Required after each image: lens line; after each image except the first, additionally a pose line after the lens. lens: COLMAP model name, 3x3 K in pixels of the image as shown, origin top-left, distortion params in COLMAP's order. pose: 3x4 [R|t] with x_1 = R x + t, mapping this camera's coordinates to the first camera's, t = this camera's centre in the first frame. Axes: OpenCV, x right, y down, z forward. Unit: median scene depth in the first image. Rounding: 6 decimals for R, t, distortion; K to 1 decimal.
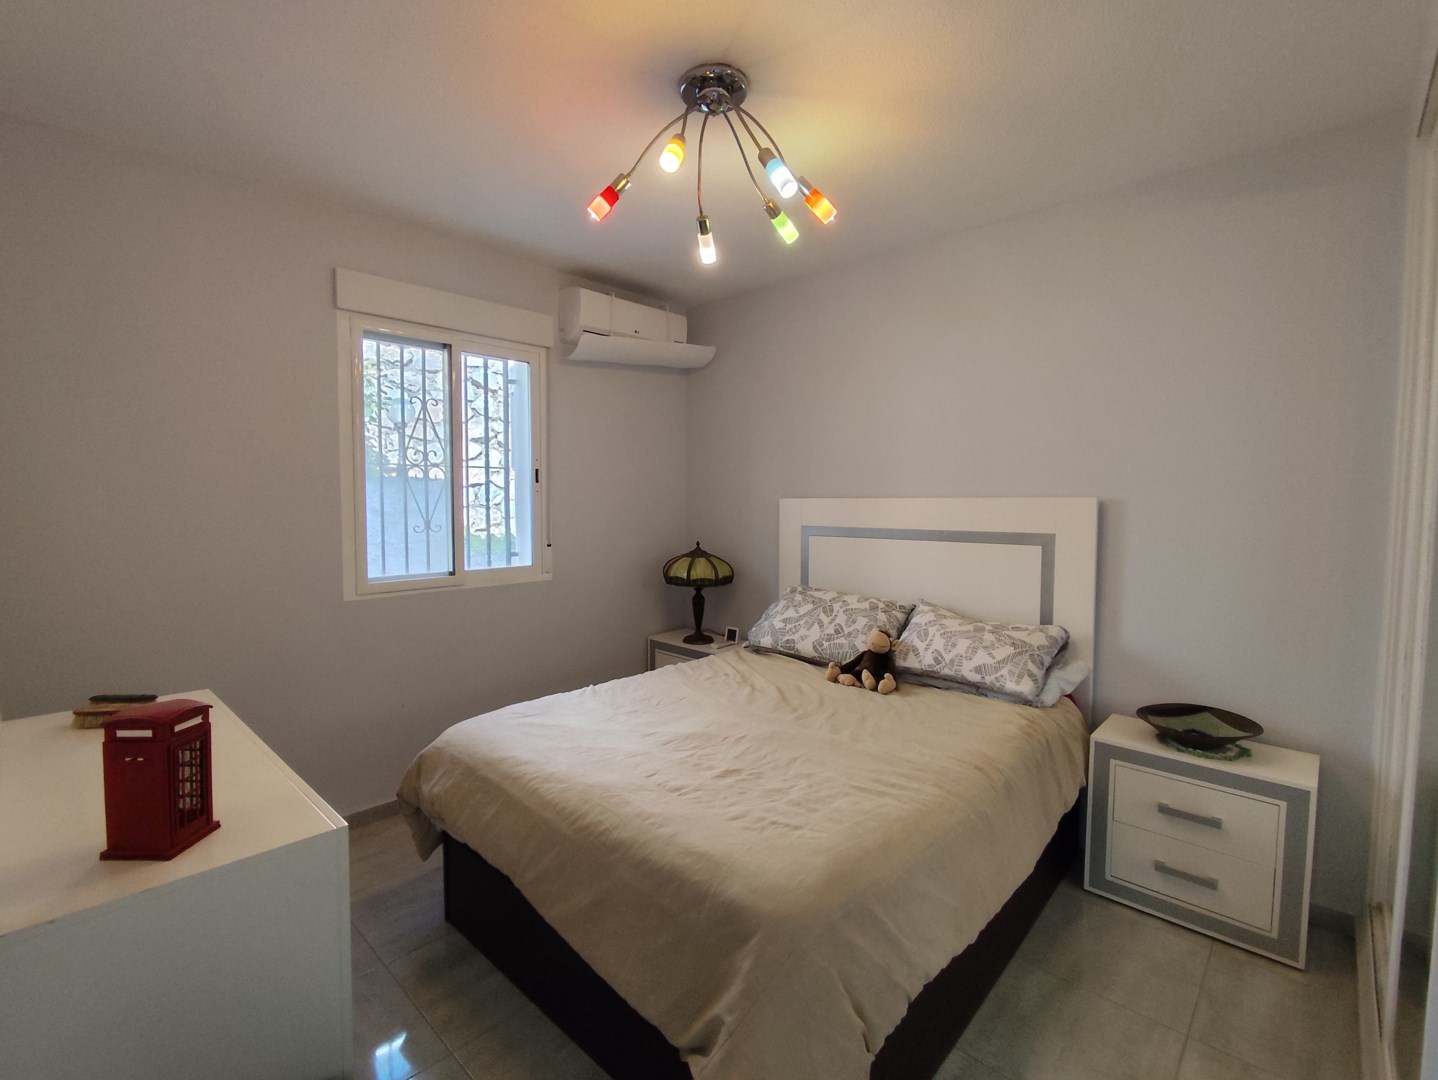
lens RADIAL K [[659.4, 0, 718.2], [0, 659.4, 534.4], [0, 0, 1]] dist [-0.003706, 0.000422]
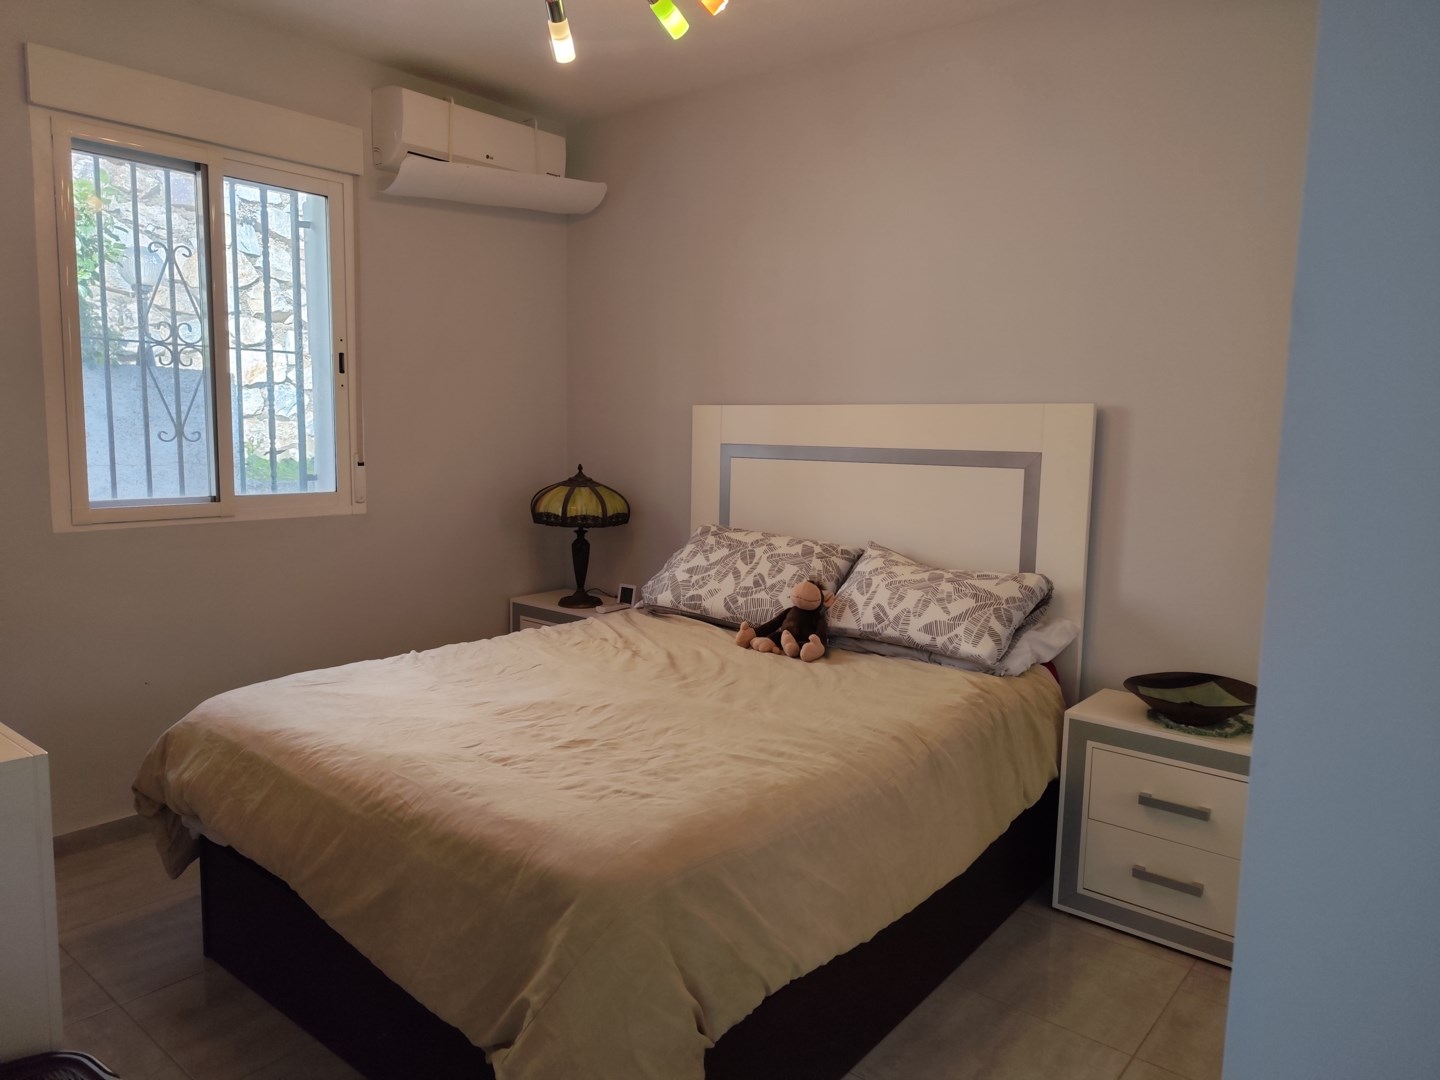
lens RADIAL K [[989.3, 0, 722.0], [0, 989.3, 542.2], [0, 0, 1]] dist [0.029934, -0.022766]
pose [[0.997845, 0.010068, 0.064842, 0.079631], [-0.014266, 0.997808, 0.064620, 0.034588], [-0.064049, -0.065406, 0.995801, -0.113757]]
